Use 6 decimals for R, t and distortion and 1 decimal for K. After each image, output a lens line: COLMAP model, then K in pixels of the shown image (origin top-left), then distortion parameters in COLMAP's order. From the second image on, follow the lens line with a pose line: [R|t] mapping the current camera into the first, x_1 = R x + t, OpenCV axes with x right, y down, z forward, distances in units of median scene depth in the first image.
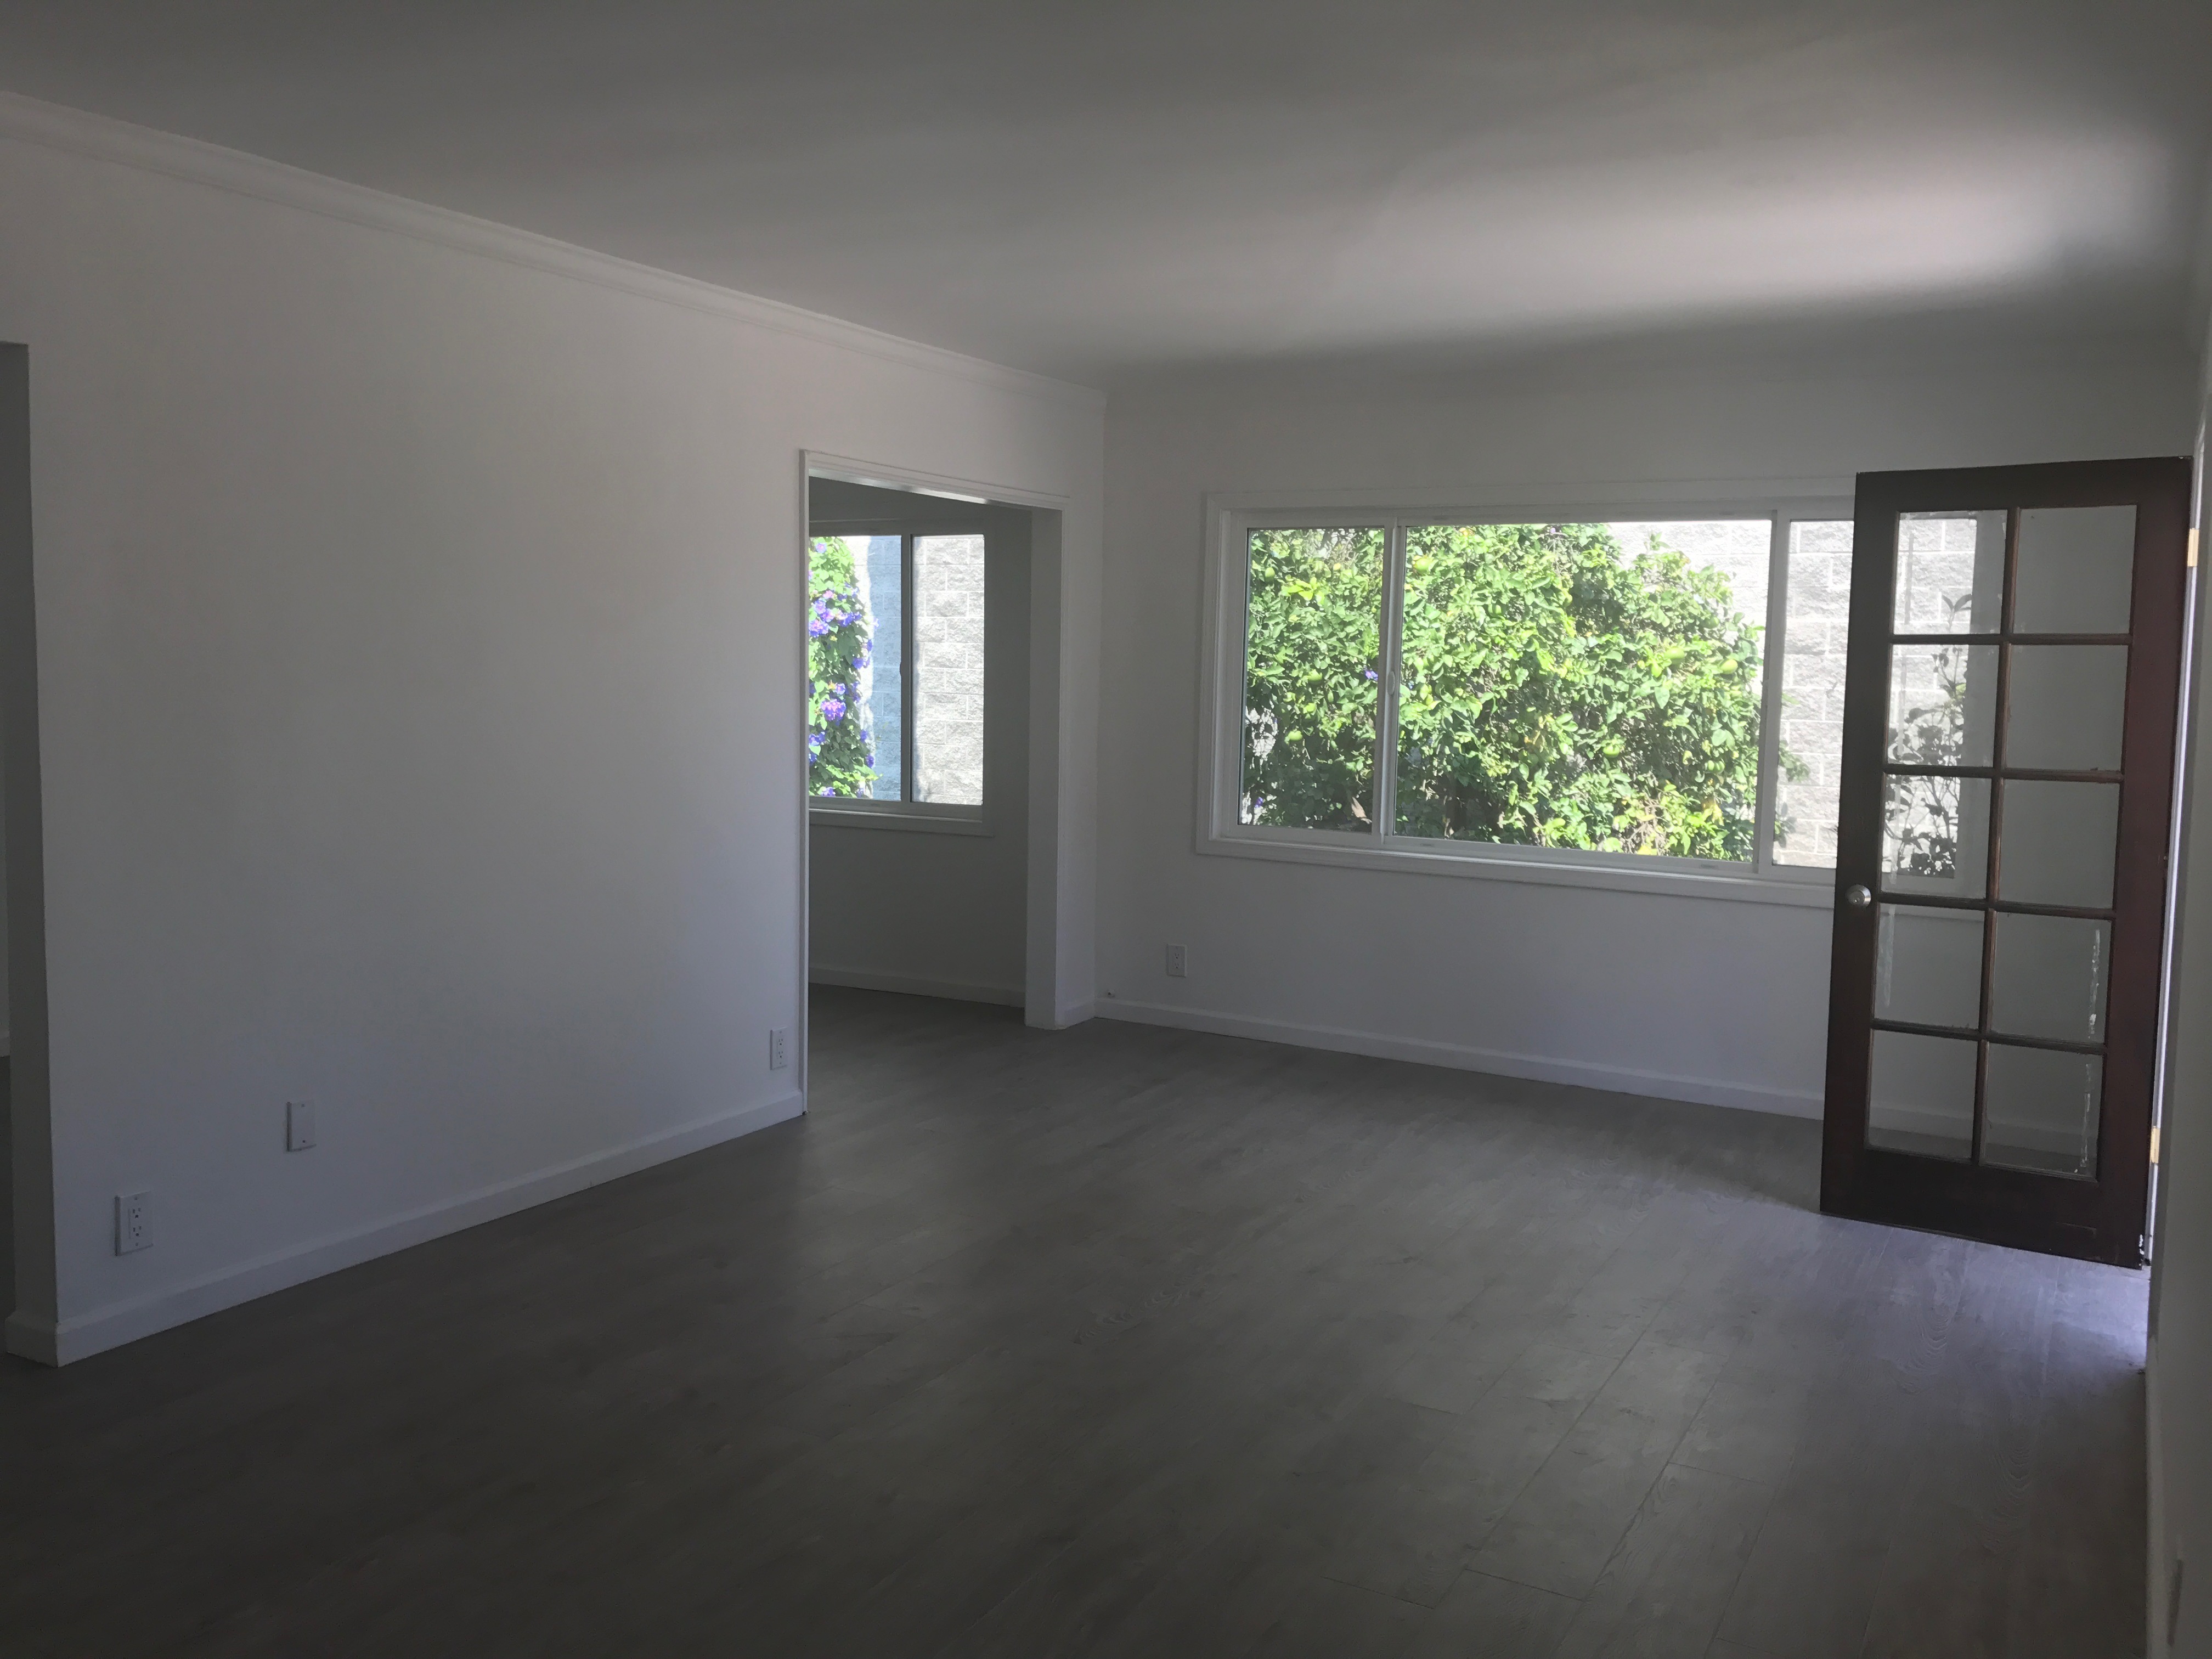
lens RADIAL K [[1828.7, 0, 1080.5], [0, 1828.7, 814.5], [0, 0, 1]] dist [0.119268, -0.252422]
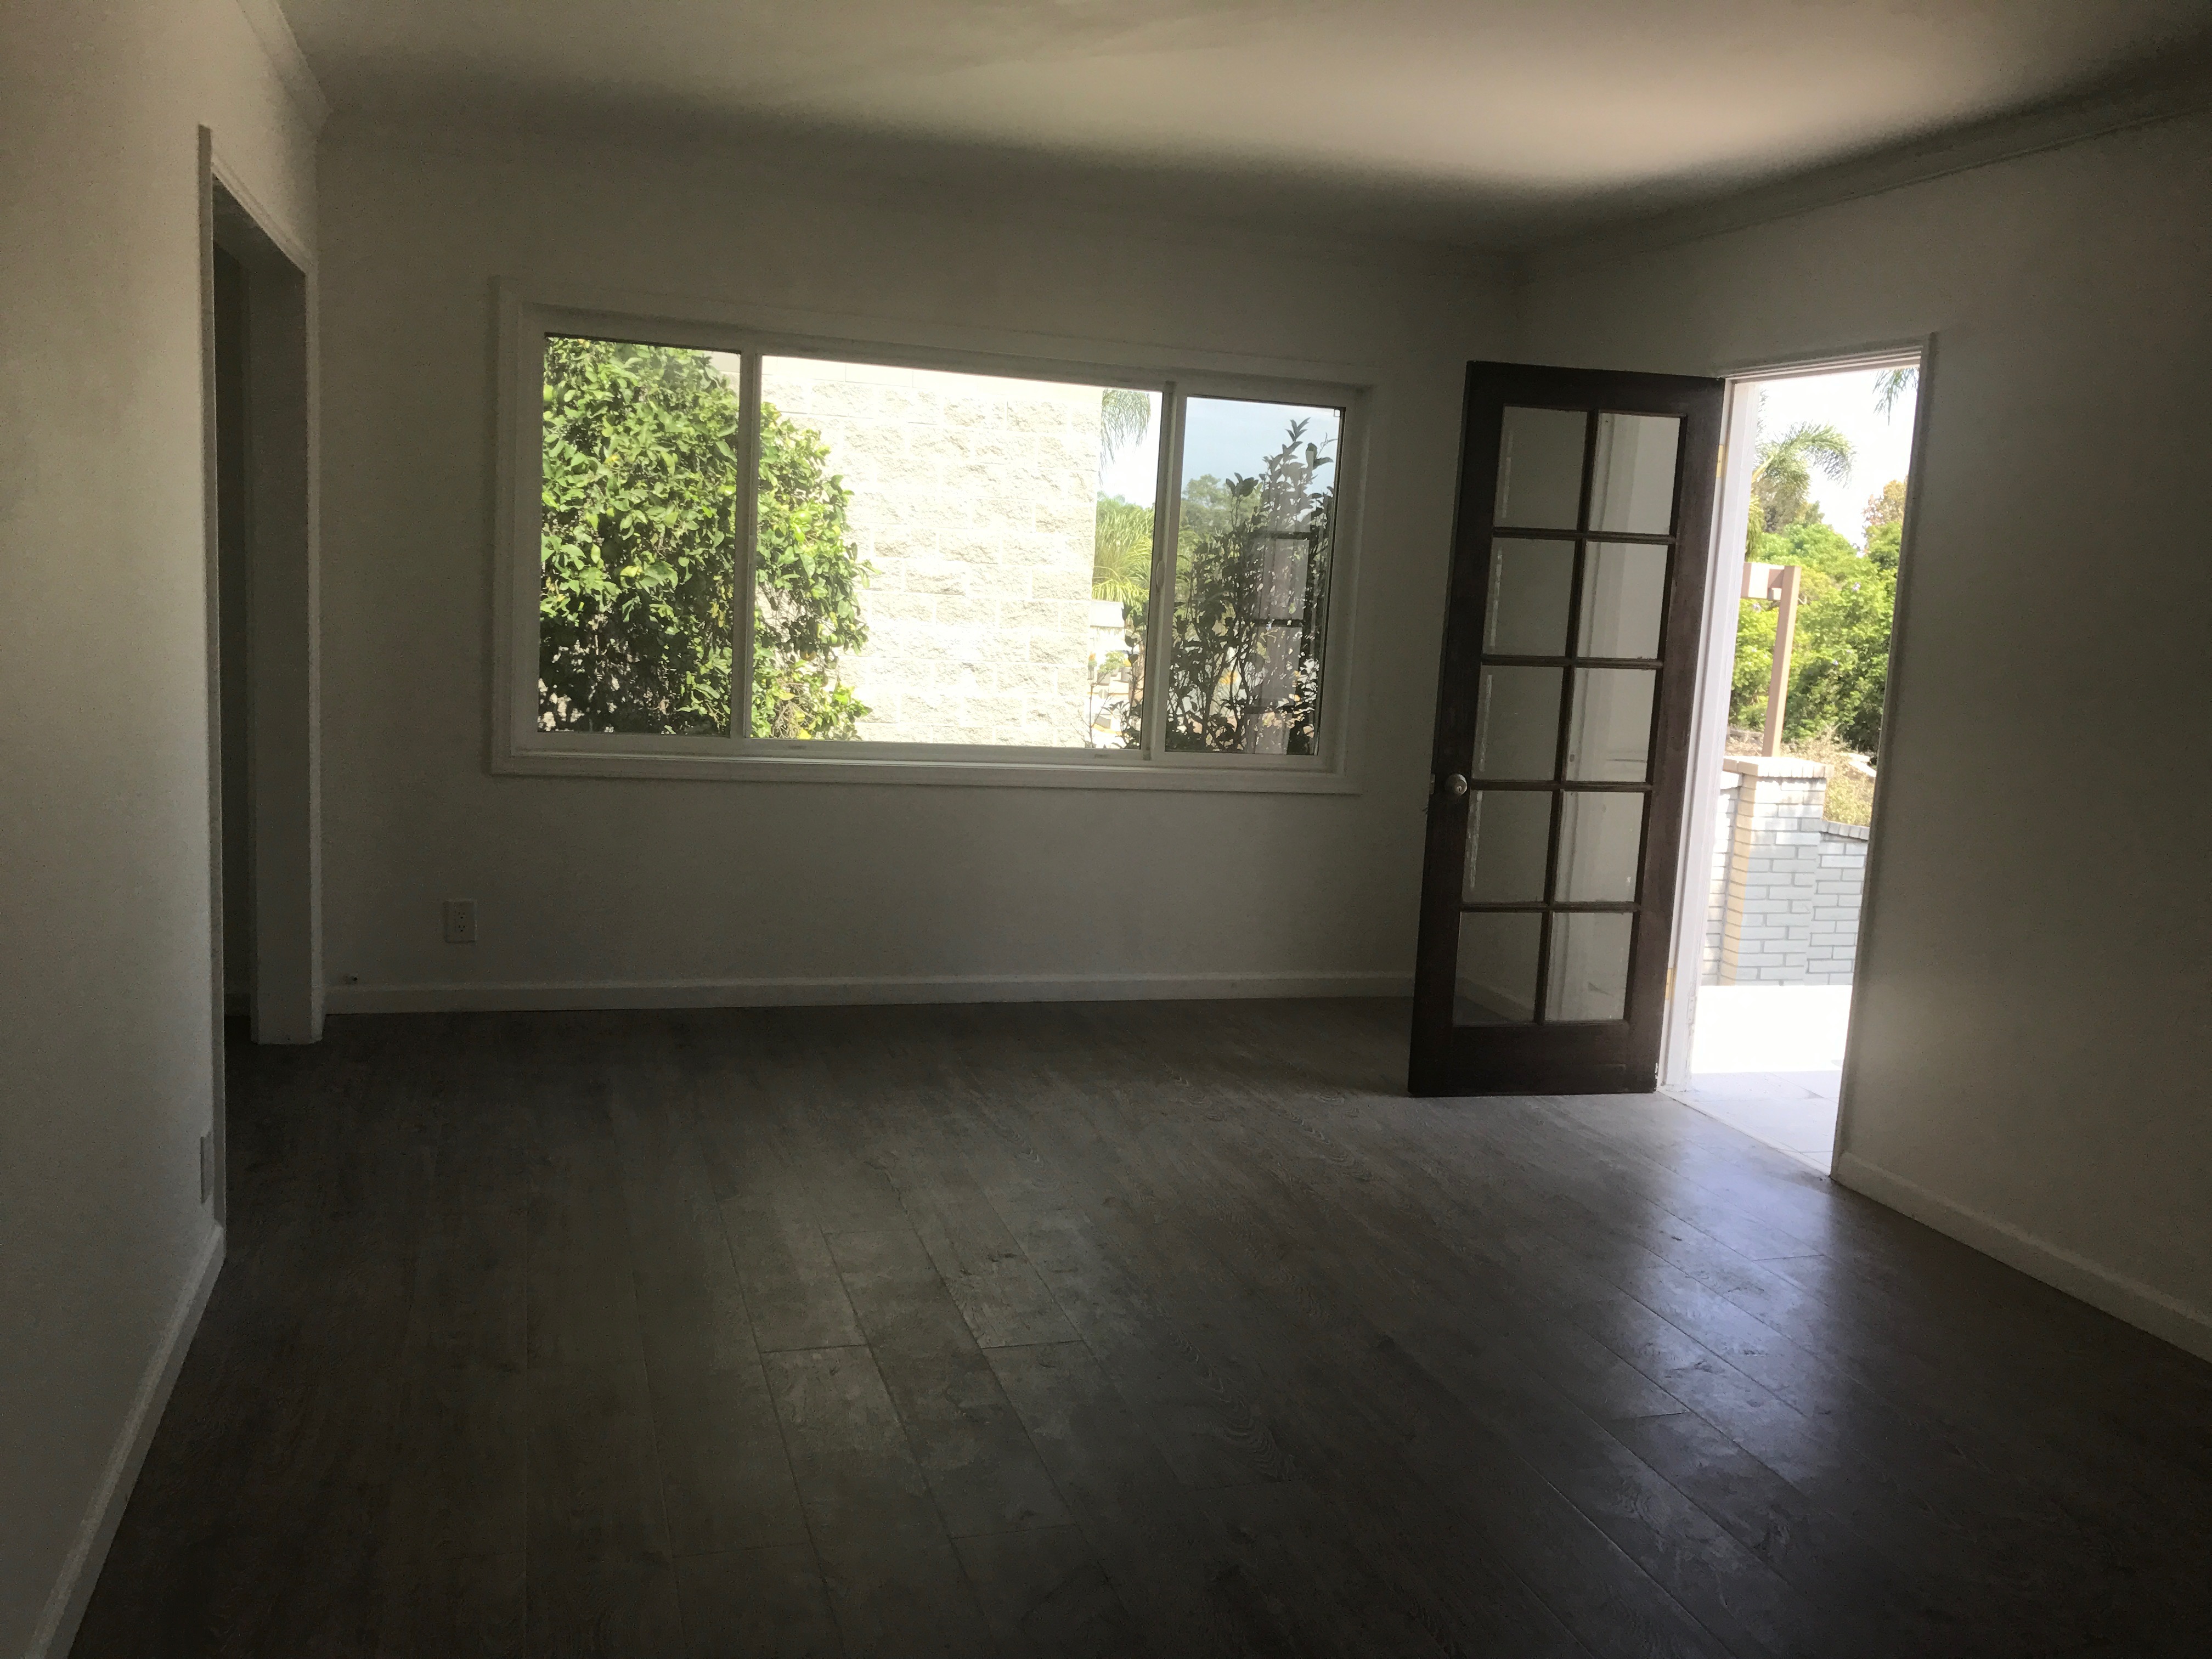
lens RADIAL K [[1828.7, 0, 1080.5], [0, 1828.7, 814.5], [0, 0, 1]] dist [0.119268, -0.252422]
pose [[0.679838, -0.084464, 0.728482, -0.401370], [0.022716, 0.995294, 0.094201, -0.034436], [-0.733010, -0.047493, 0.678558, 0.403293]]
